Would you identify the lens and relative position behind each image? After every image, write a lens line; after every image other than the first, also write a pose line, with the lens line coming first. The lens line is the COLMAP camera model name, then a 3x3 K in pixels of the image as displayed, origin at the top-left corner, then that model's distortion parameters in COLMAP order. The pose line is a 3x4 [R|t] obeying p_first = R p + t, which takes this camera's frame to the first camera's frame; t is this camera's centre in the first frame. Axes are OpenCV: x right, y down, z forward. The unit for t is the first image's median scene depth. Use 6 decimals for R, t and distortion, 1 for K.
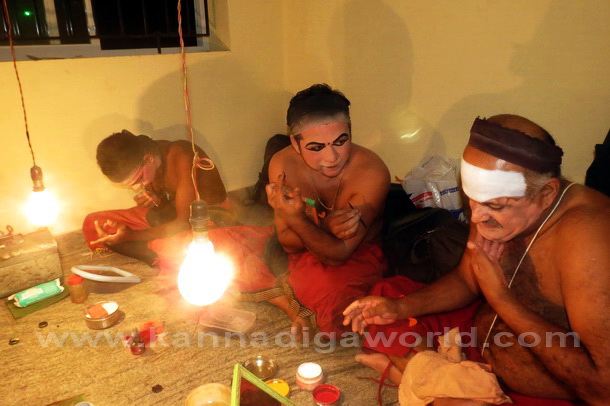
lens RADIAL K [[492.8, 0, 307.1], [0, 492.8, 203.3], [0, 0, 1]] dist [-0.012144, 0.009544]
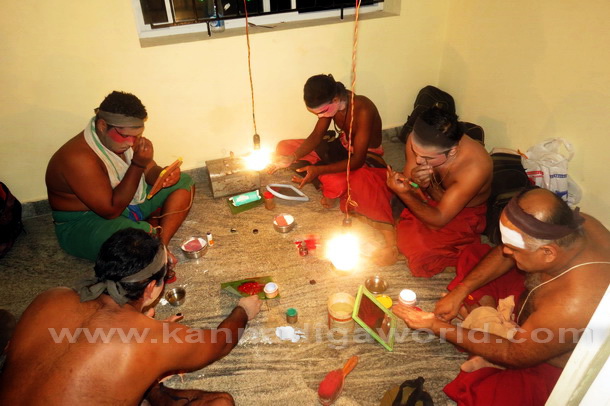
lens RADIAL K [[449.9, 0, 304.3], [0, 449.9, 202.3], [0, 0, 1]] dist [-0.029318, 0.009858]
pose [[0.937853, 0.195585, -0.286666, 0.042027], [-0.114046, 0.953876, 0.277695, -0.258994], [0.327757, -0.227744, 0.916901, -0.288647]]
